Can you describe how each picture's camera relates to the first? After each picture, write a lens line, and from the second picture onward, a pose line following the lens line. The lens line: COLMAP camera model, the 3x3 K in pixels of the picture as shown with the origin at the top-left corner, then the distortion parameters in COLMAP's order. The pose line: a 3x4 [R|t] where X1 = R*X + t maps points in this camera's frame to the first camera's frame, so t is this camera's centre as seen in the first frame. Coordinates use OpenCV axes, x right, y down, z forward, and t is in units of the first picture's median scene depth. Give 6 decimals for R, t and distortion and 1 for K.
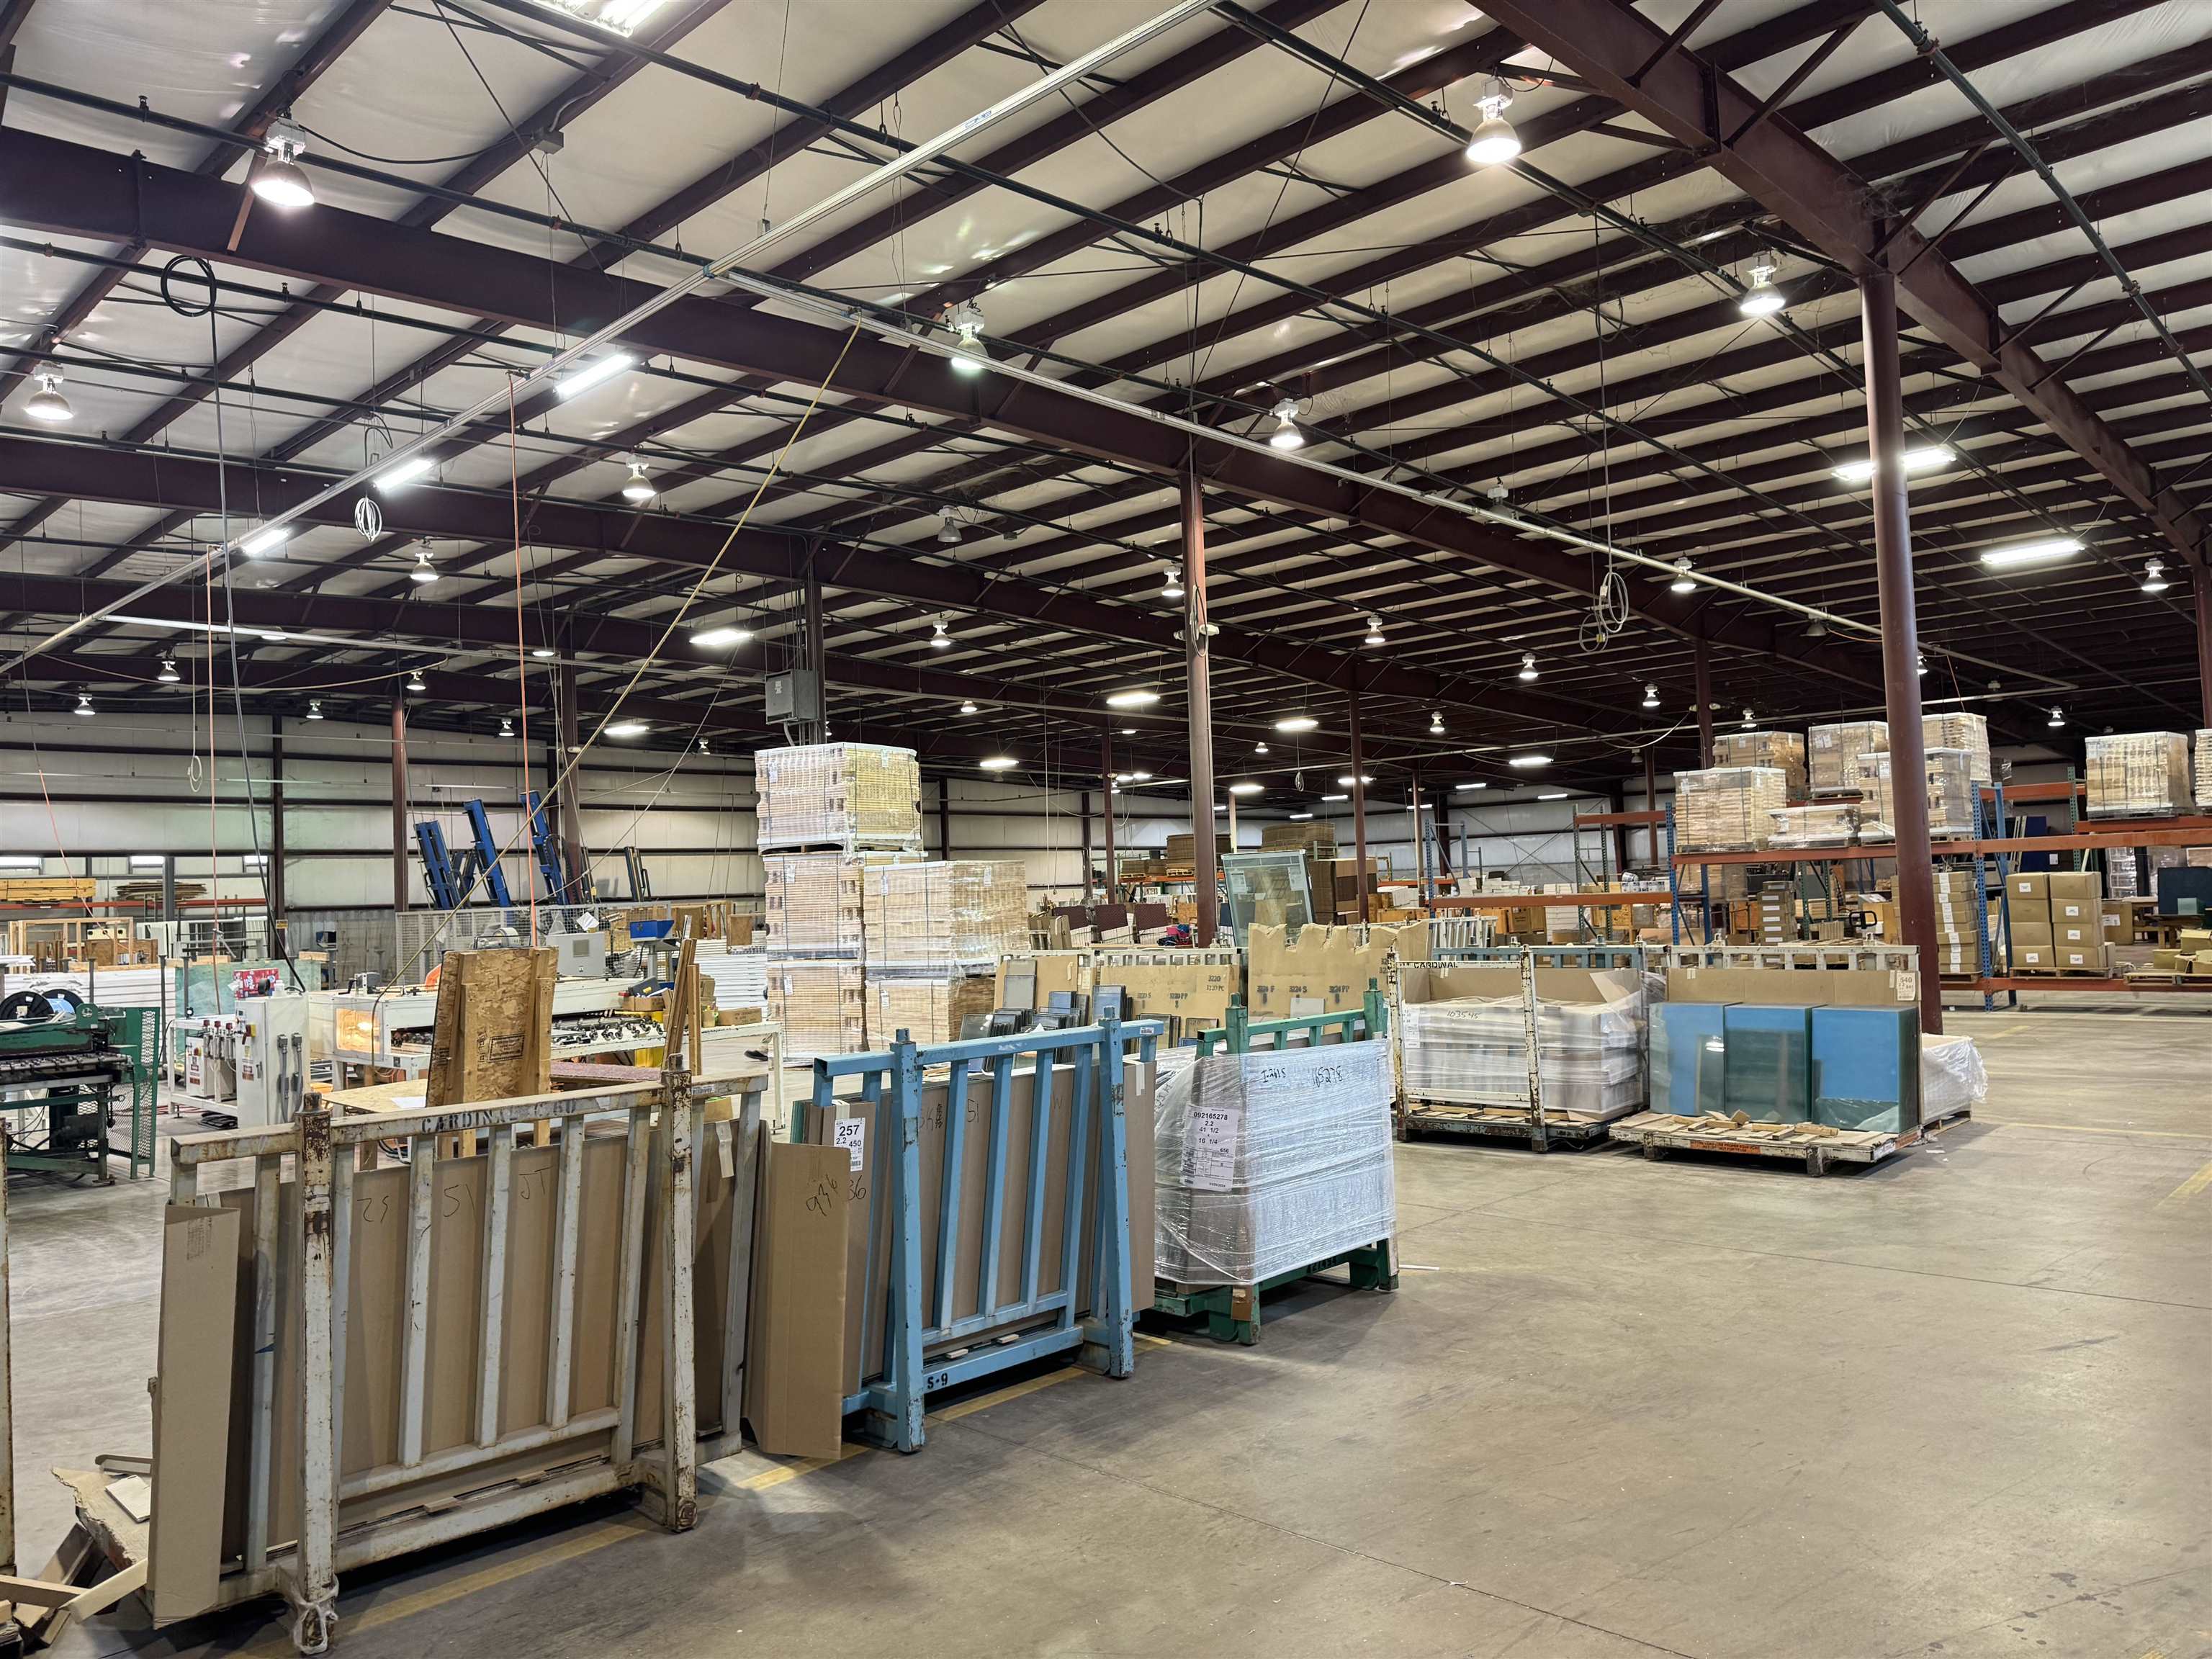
lens RADIAL K [[1566.3, 0, 1071.5], [0, 1566.3, 830.9], [0, 0, 1]] dist [-0.000903, 0.000081]
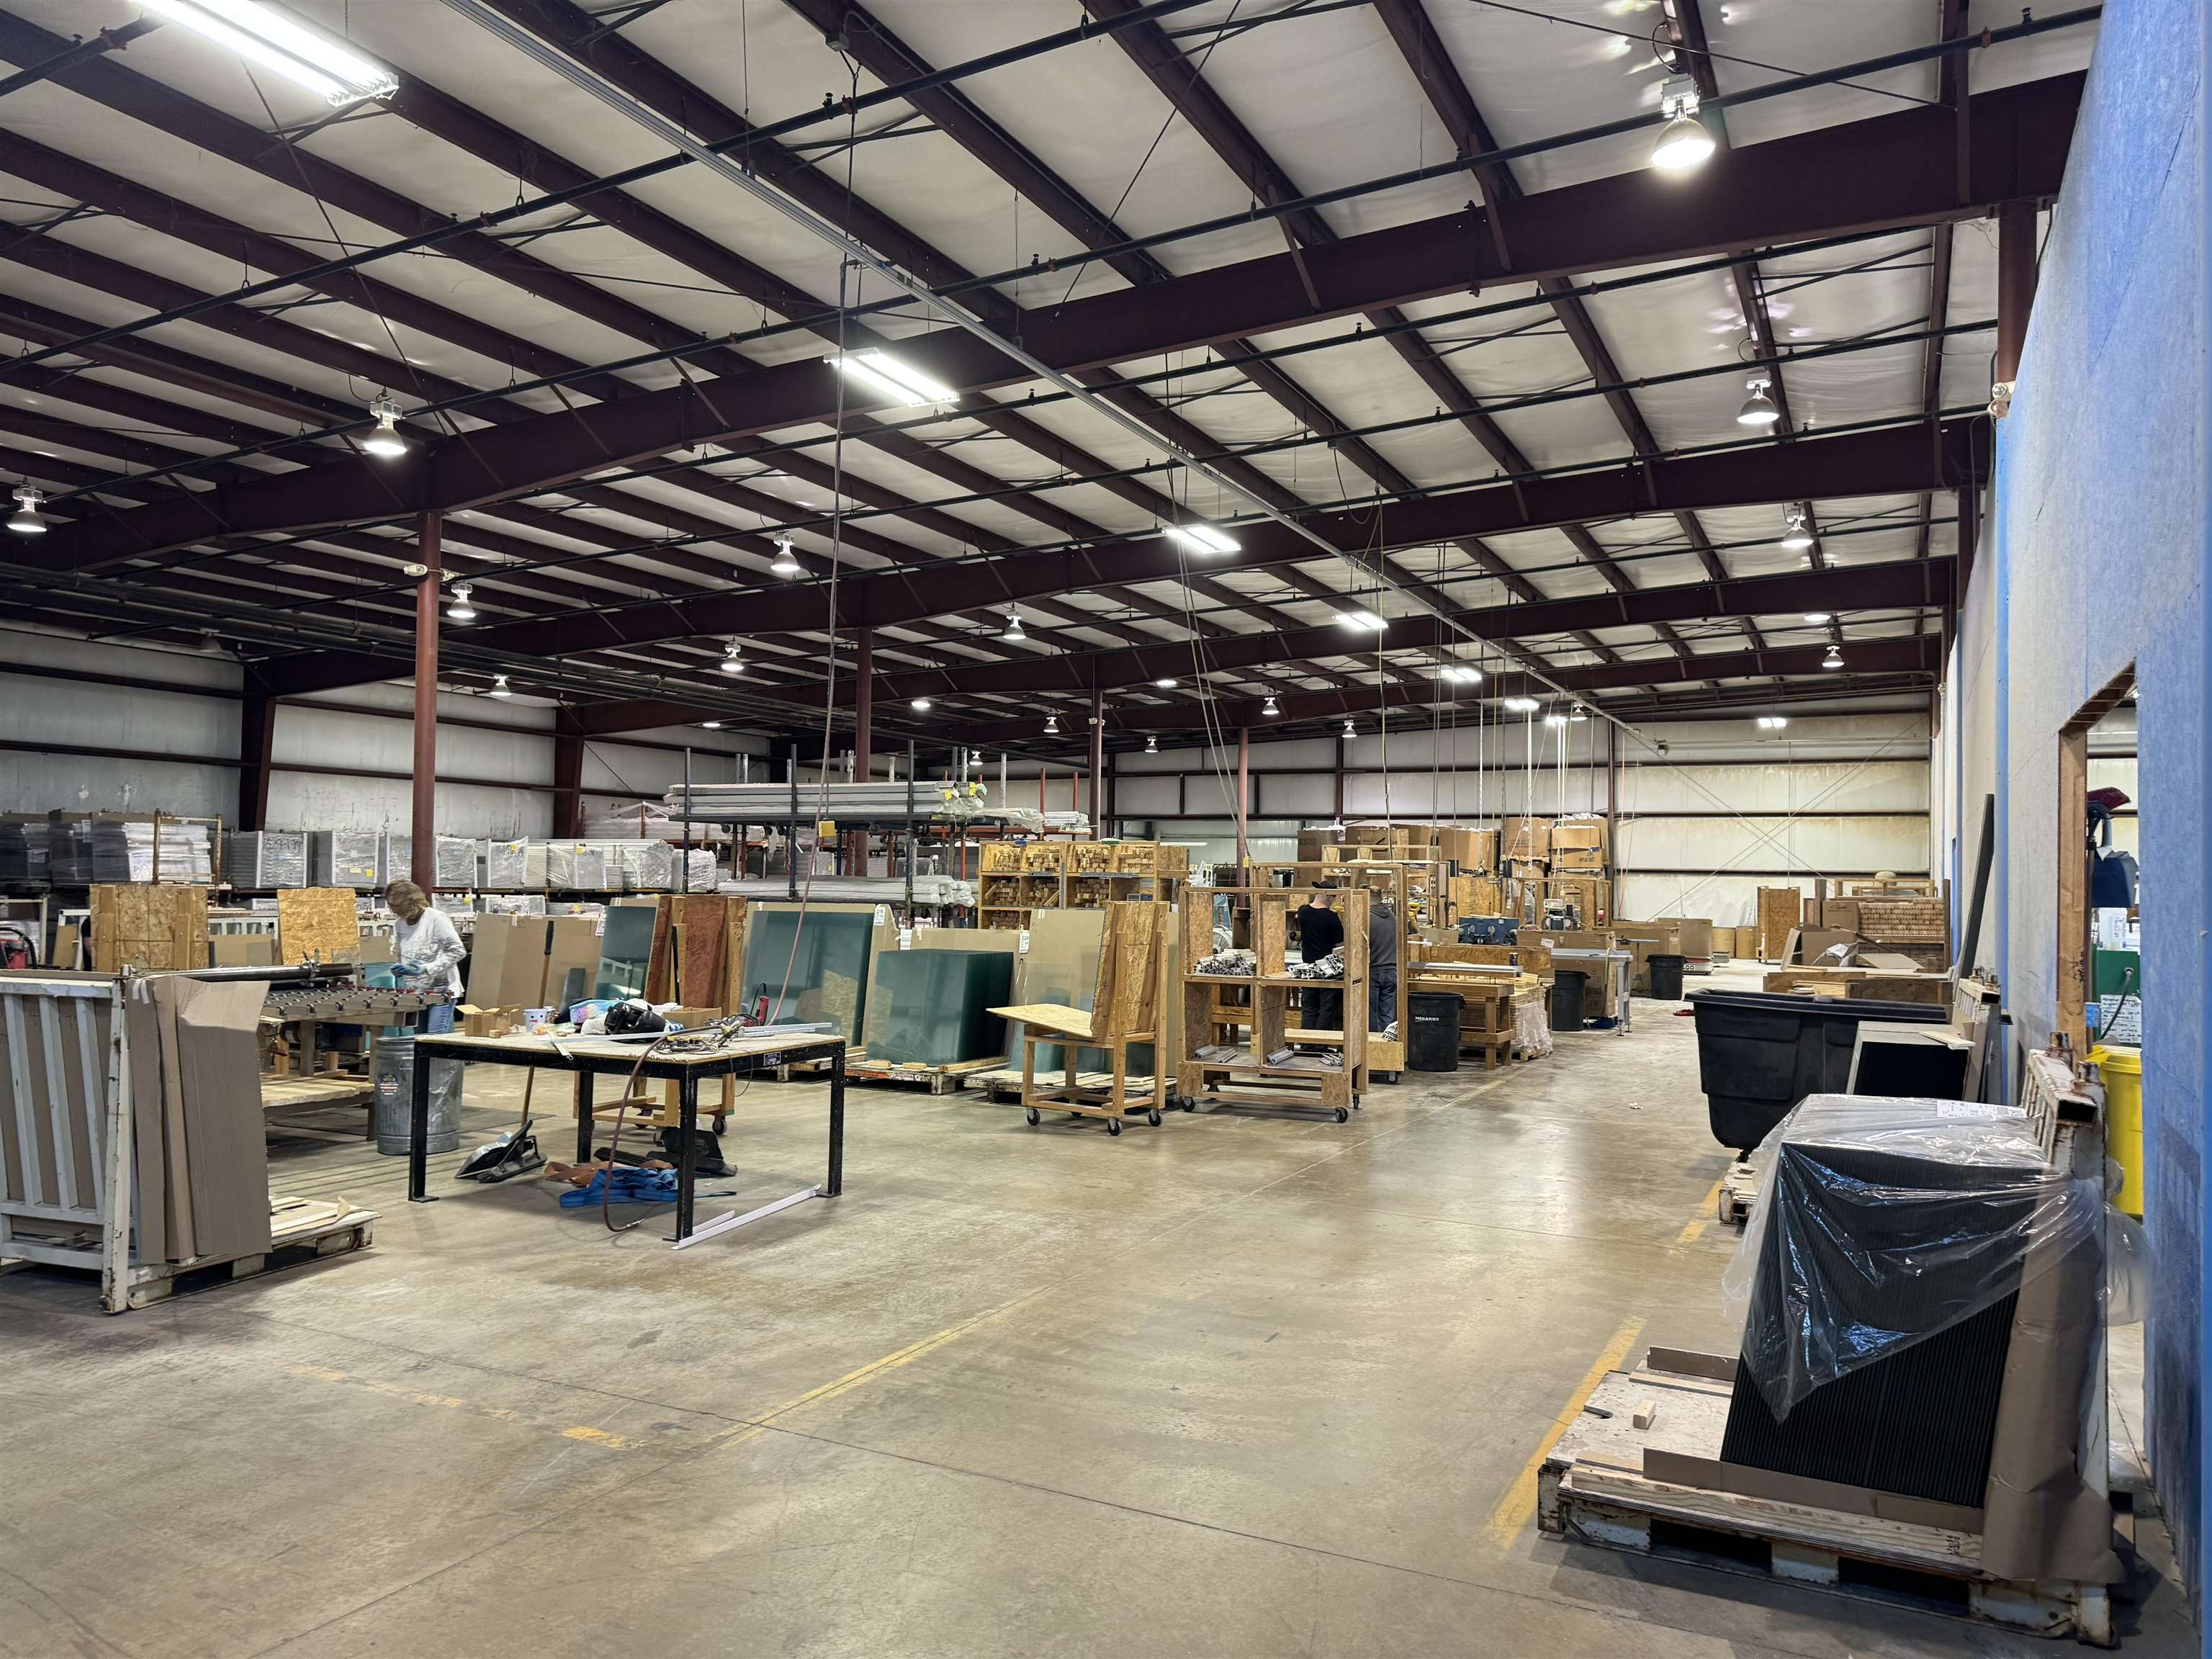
lens RADIAL K [[1566.3, 0, 1071.5], [0, 1566.3, 830.9], [0, 0, 1]] dist [-0.000903, 0.000081]
pose [[0.279466, 0.011314, -0.960089, 0.417026], [0.020105, 0.999642, 0.017633, -0.031825], [0.959945, -0.024230, 0.279139, 0.481090]]
